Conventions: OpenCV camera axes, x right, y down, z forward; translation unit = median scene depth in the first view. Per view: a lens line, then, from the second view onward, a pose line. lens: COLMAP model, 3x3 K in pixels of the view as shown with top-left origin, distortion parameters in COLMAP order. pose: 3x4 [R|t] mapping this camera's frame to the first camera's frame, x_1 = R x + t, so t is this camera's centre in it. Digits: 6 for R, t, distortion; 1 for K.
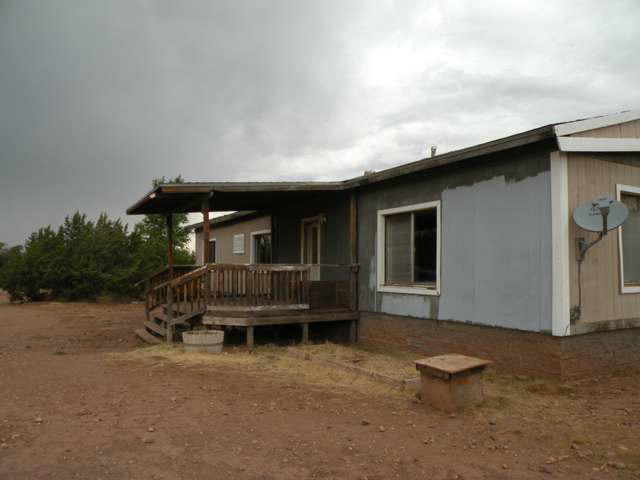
lens RADIAL K [[505.9, 0, 311.3], [0, 505.9, 242.8], [0, 0, 1]] dist [-0.161661, 0.143213]
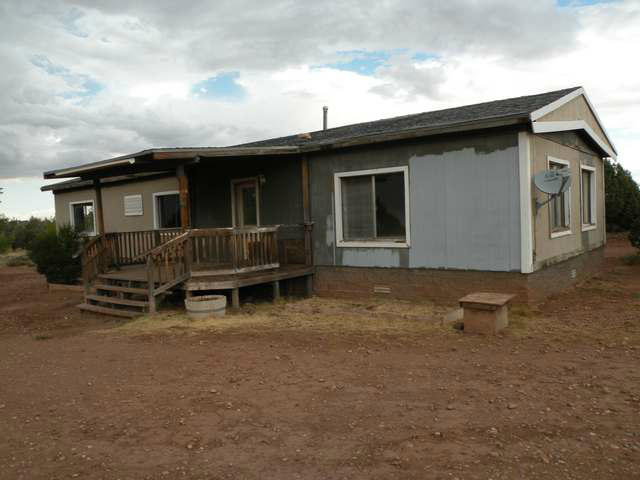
lens RADIAL K [[530.1, 0, 306.6], [0, 530.1, 240.2], [0, 0, 1]] dist [-0.115703, 0.002278]
pose [[0.924864, -0.057319, 0.375952, -0.396273], [0.023840, 0.995370, 0.093111, -0.030220], [-0.379549, -0.077152, 0.921949, -0.046841]]
